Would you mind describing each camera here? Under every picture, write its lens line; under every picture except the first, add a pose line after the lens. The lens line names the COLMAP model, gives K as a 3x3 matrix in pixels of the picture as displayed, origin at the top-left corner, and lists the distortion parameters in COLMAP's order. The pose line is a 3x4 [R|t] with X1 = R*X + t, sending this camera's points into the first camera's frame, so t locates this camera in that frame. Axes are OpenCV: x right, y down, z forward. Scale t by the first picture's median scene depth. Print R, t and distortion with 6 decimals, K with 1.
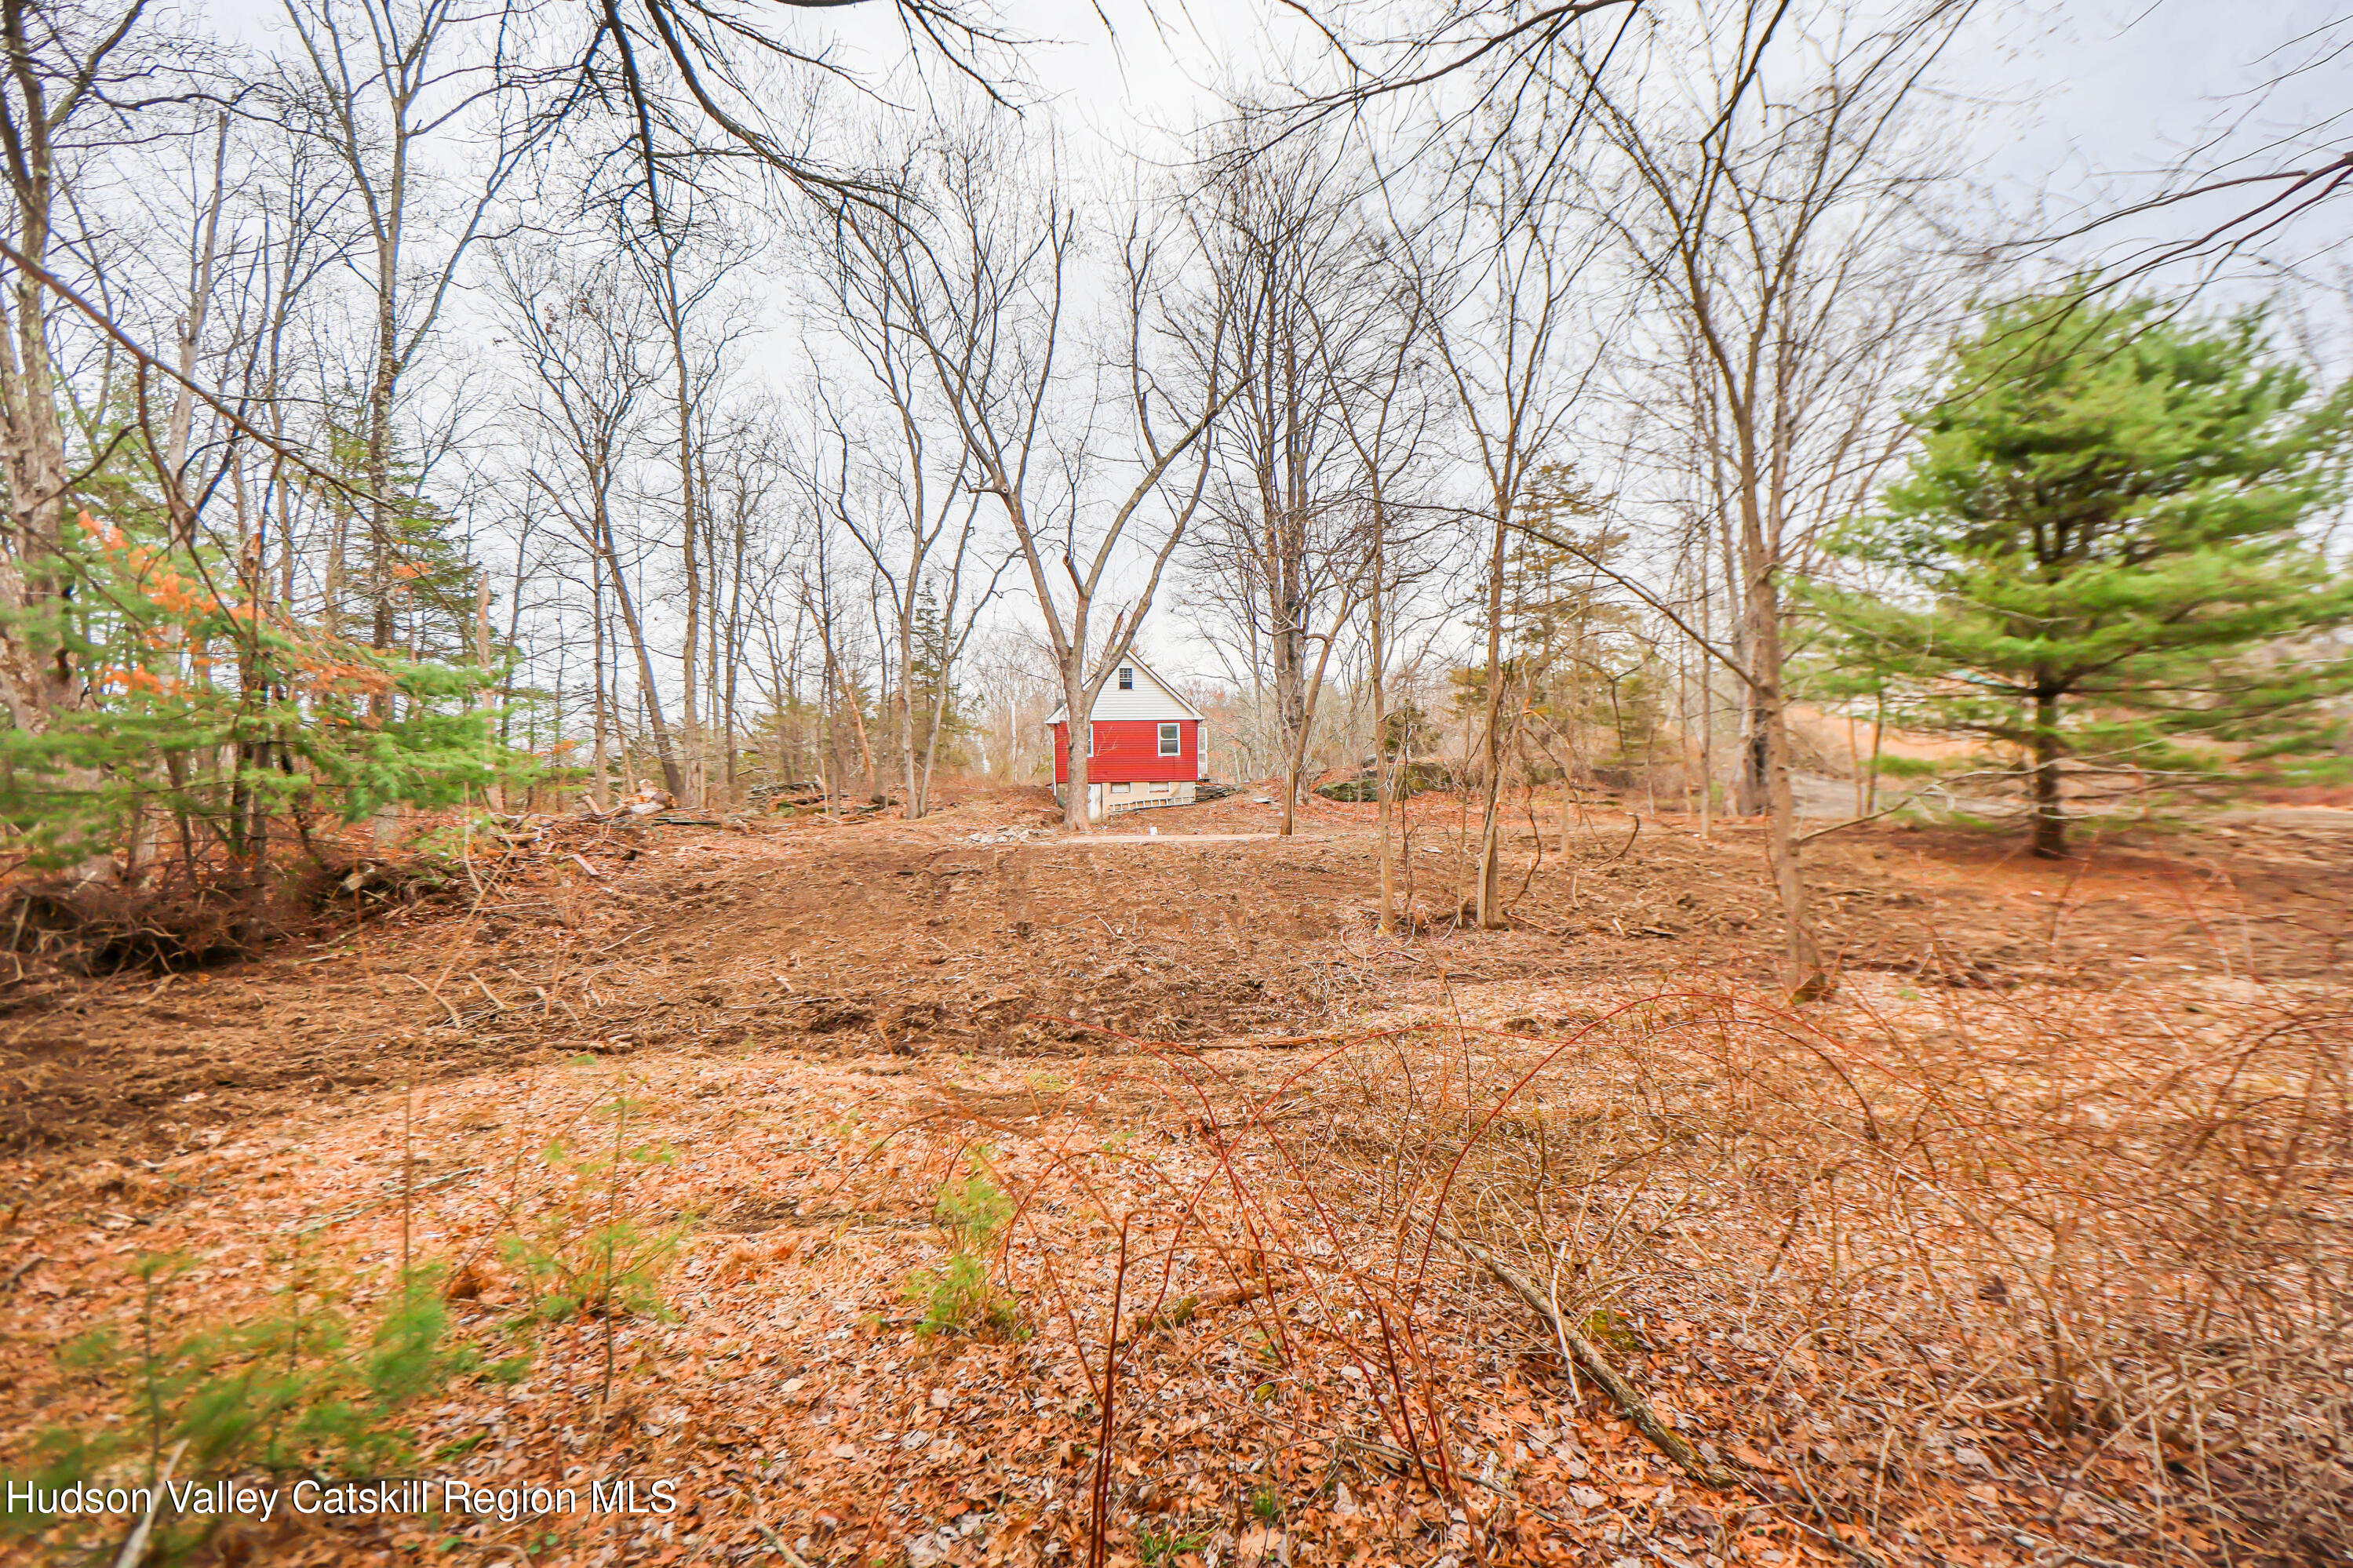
lens RADIAL K [[918.1, 0, 1182.0], [0, 918.1, 796.8], [0, 0, 1]] dist [-0.010382, -0.000122]
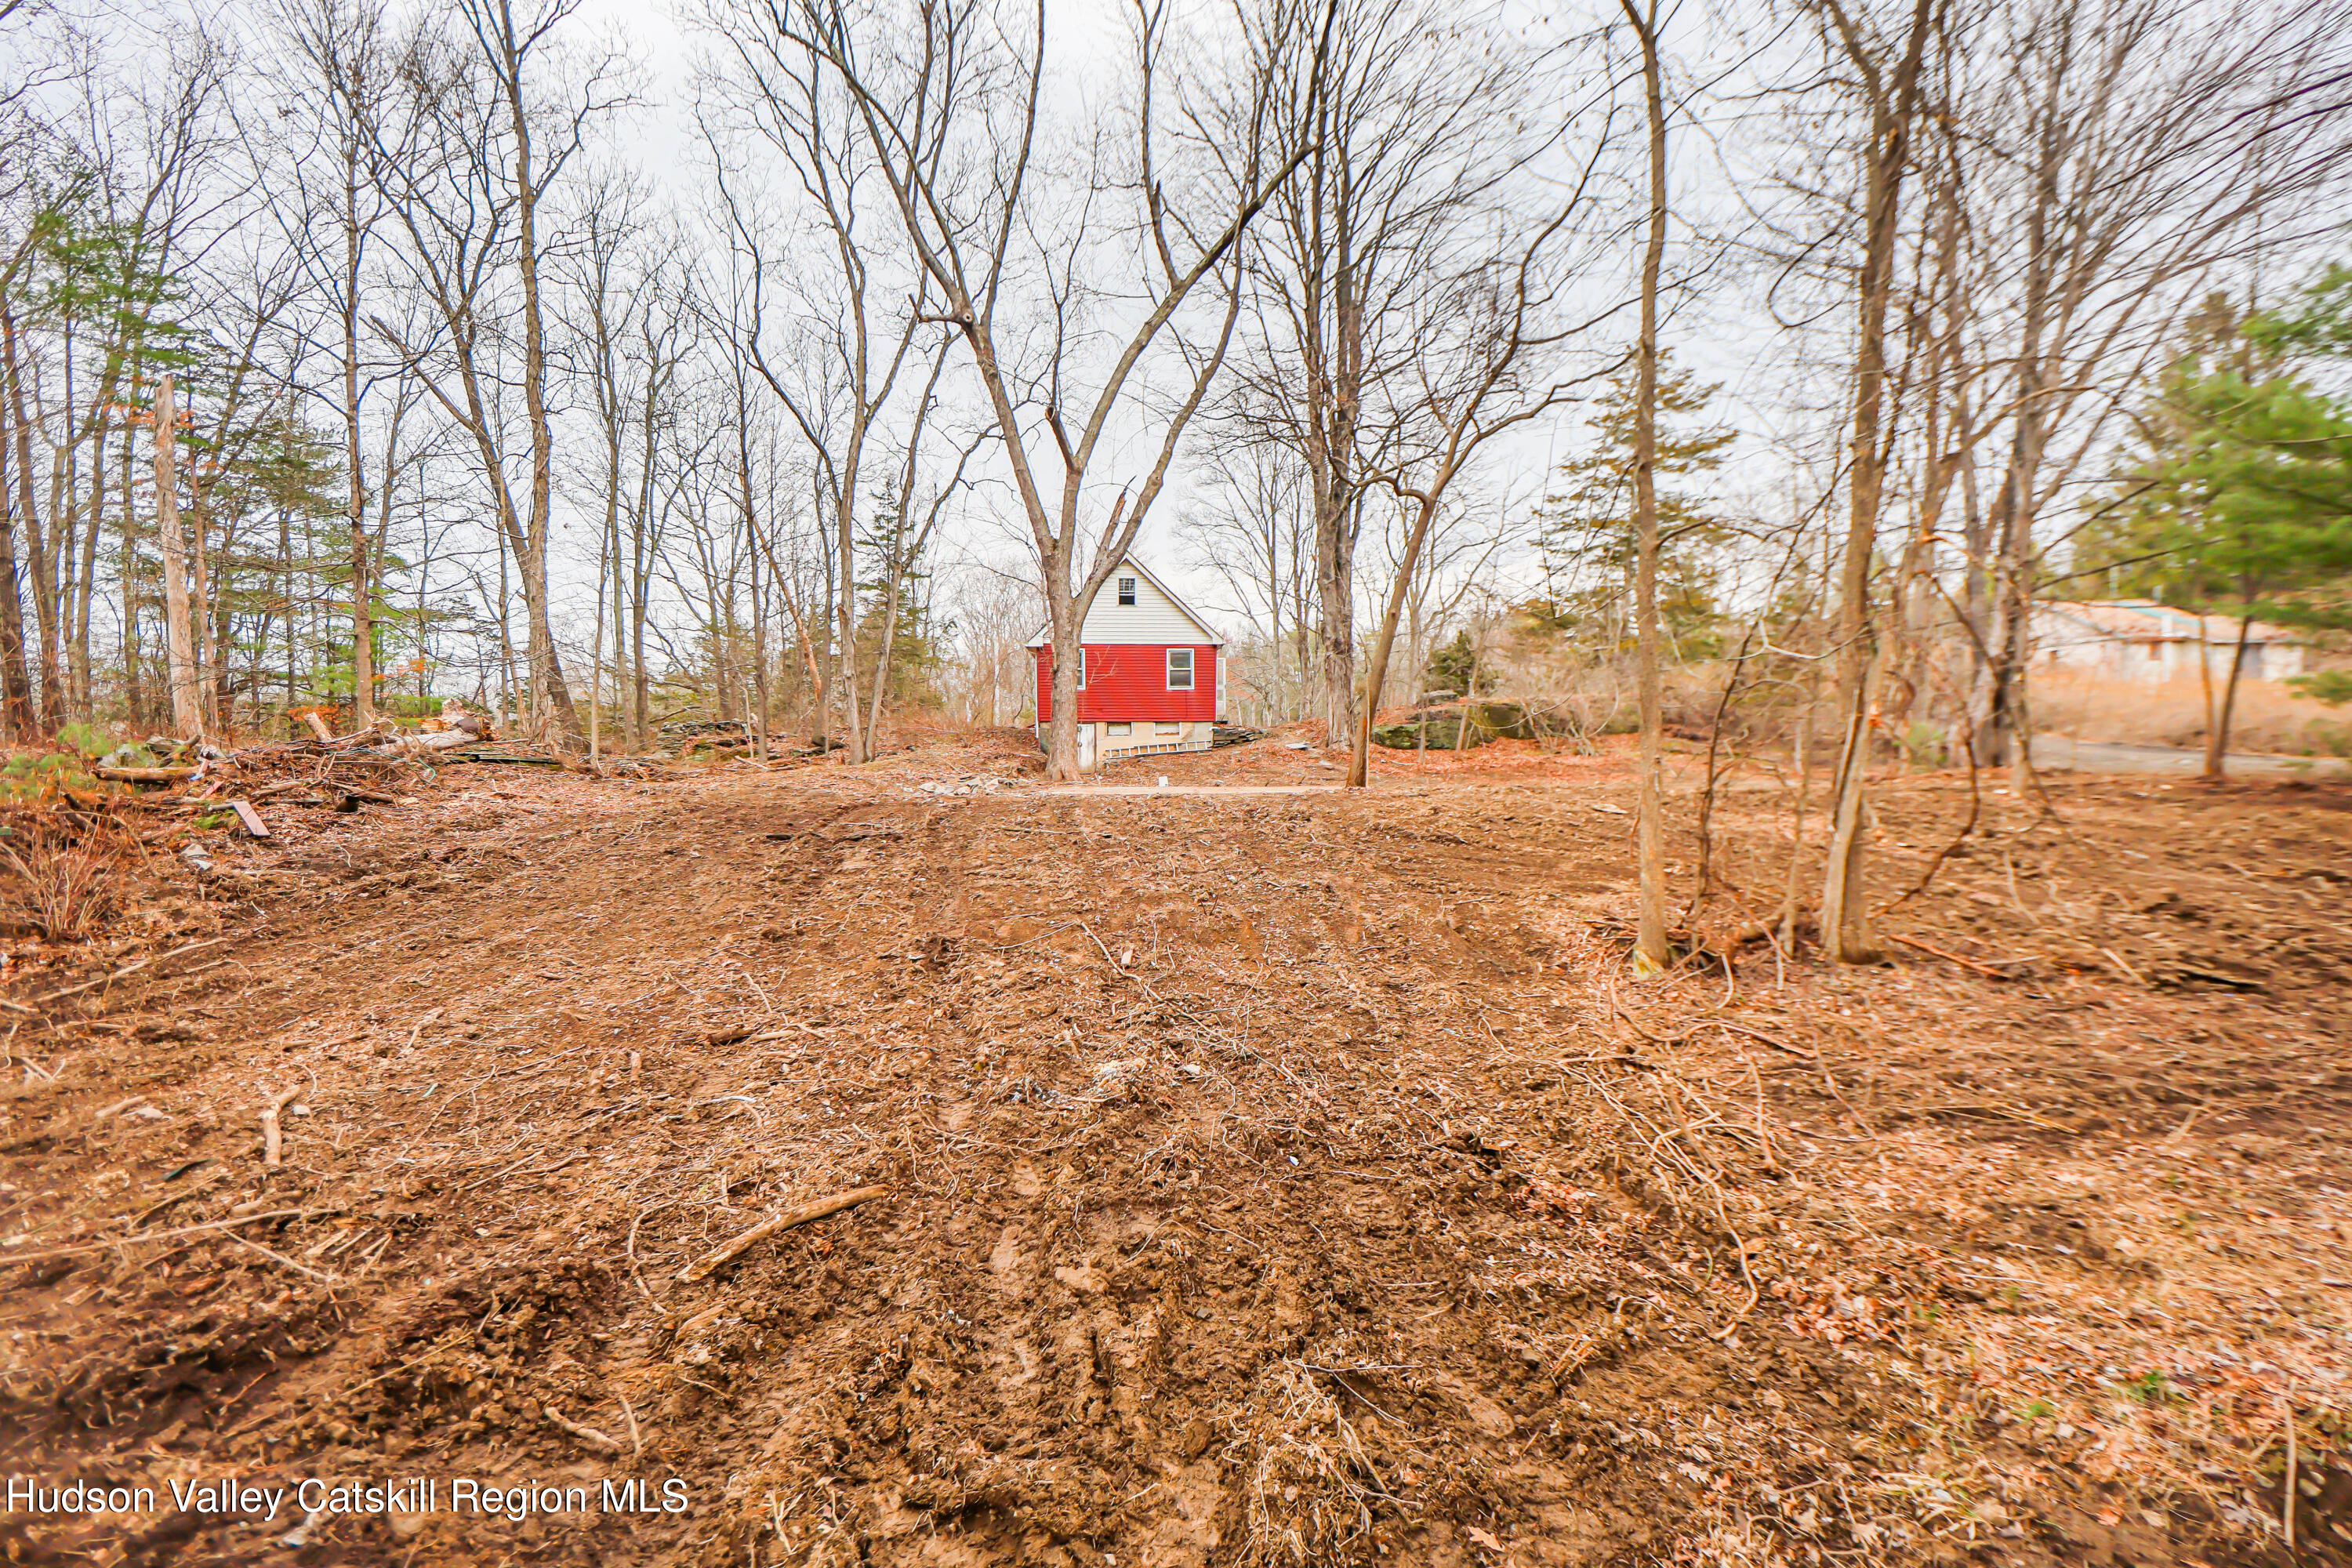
lens RADIAL K [[917.9, 0, 1170.3], [0, 917.9, 786.0], [0, 0, 1]] dist [-0.010382, -0.000122]
pose [[0.999921, 0.011210, -0.005714, -0.018425], [-0.011025, 0.999443, 0.031497, 0.014829], [0.006063, -0.031432, 0.999488, 0.216976]]
